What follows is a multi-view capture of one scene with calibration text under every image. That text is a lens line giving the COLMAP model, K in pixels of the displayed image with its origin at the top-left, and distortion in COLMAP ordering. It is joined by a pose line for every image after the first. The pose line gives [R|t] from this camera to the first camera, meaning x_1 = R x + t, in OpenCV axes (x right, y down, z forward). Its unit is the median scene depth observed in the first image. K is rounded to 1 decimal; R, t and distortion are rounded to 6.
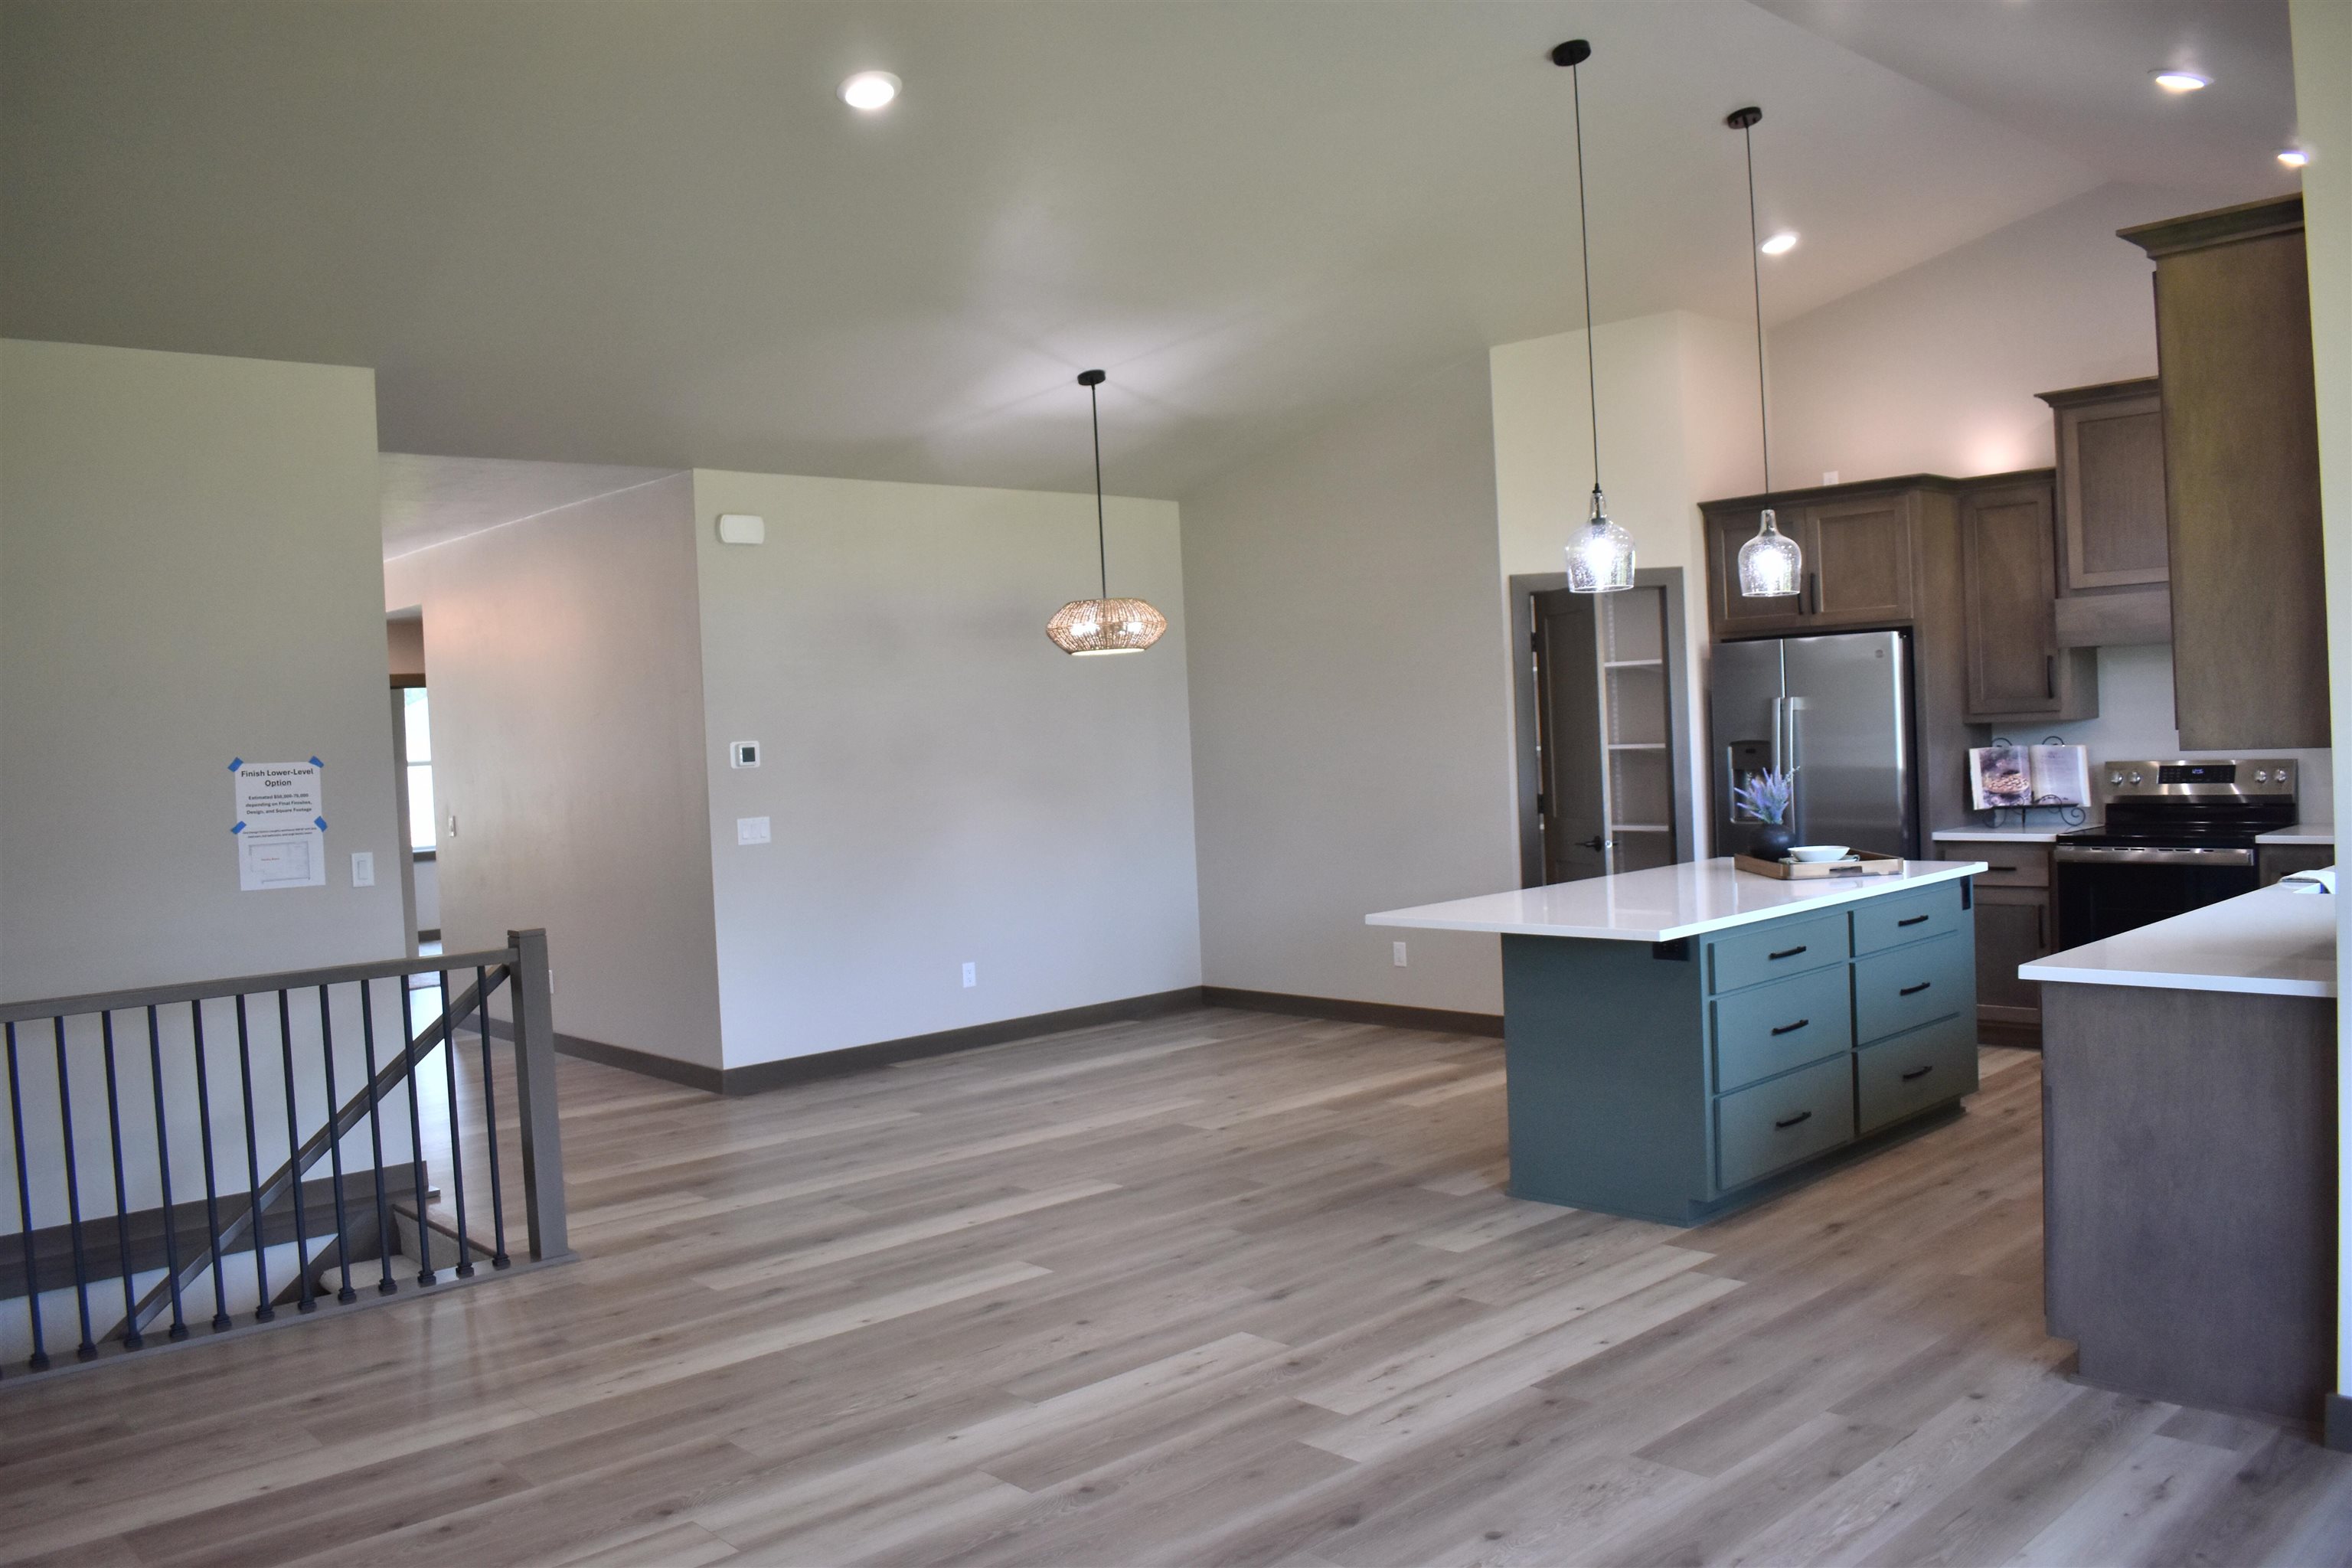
lens RADIAL K [[1842.4, 0, 1170.6], [0, 1842.4, 786.9], [0, 0, 1]] dist [-0.093690, 0.014754]
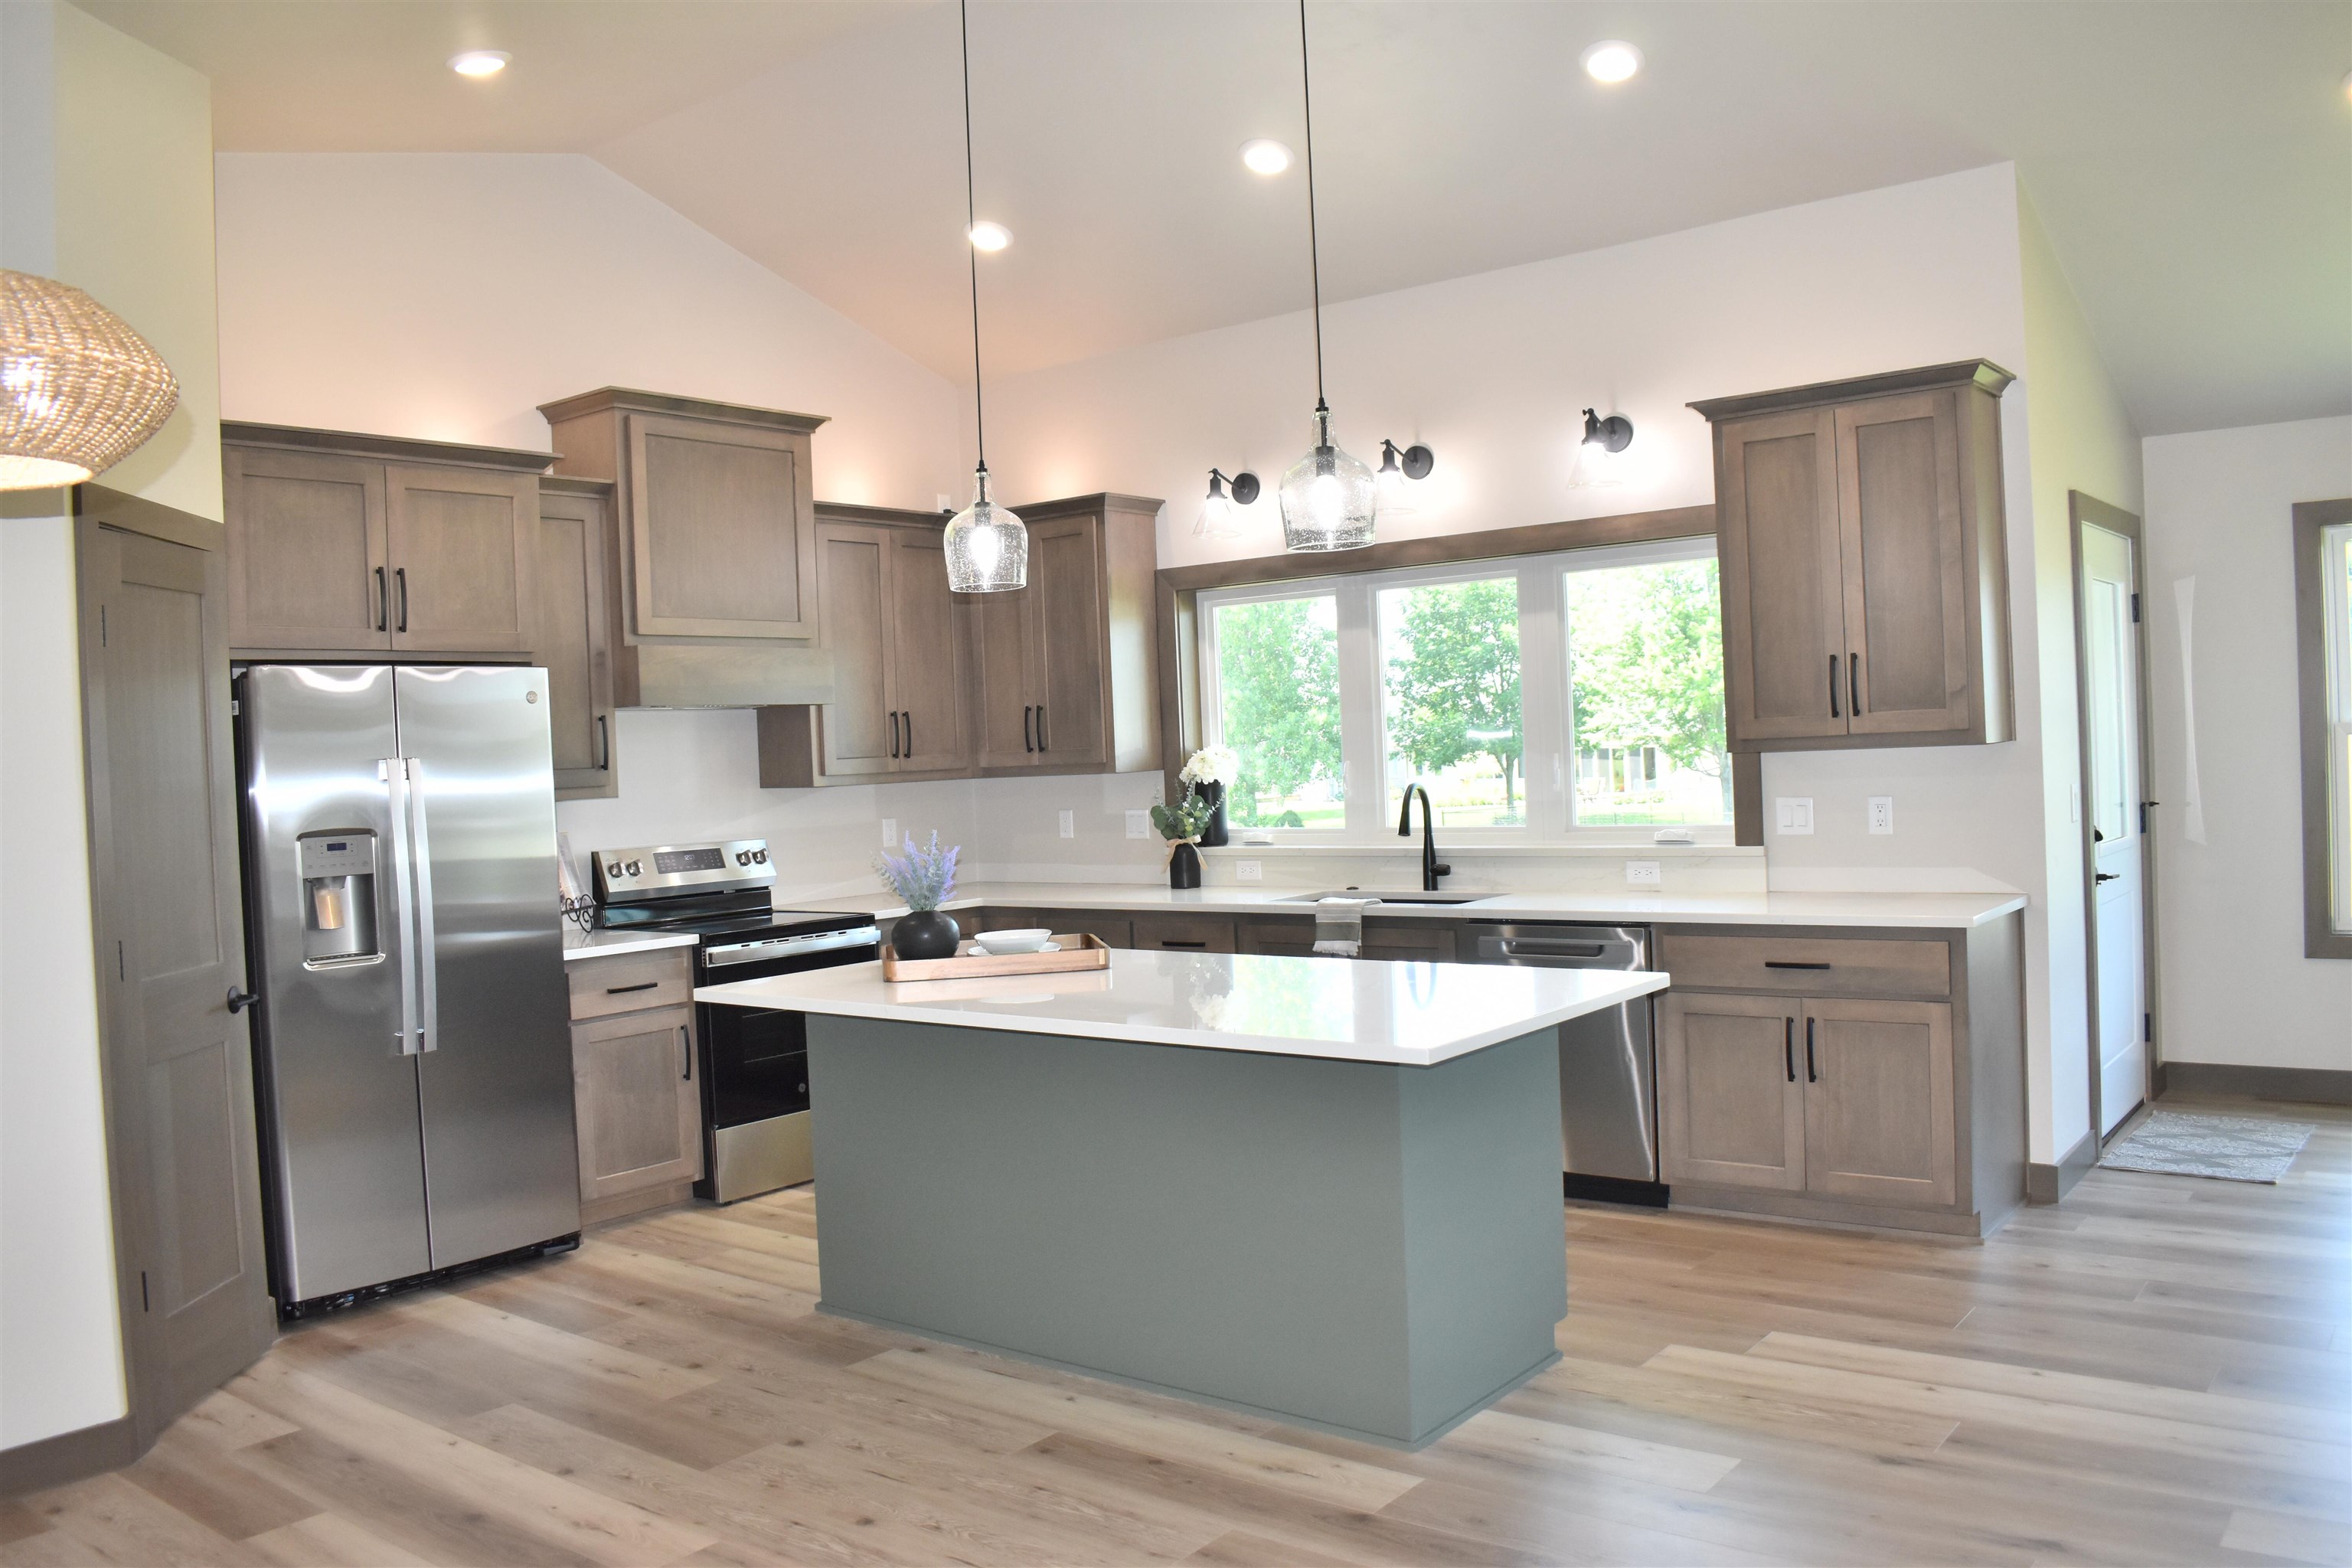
lens RADIAL K [[1842.4, 0, 1181.2], [0, 1842.4, 773.1], [0, 0, 1]] dist [-0.093690, 0.014754]
pose [[-0.159466, 0.043044, 0.986265, -0.429133], [0.083542, 0.996054, -0.029964, -0.003592], [-0.983662, 0.077617, -0.162433, 1.116855]]
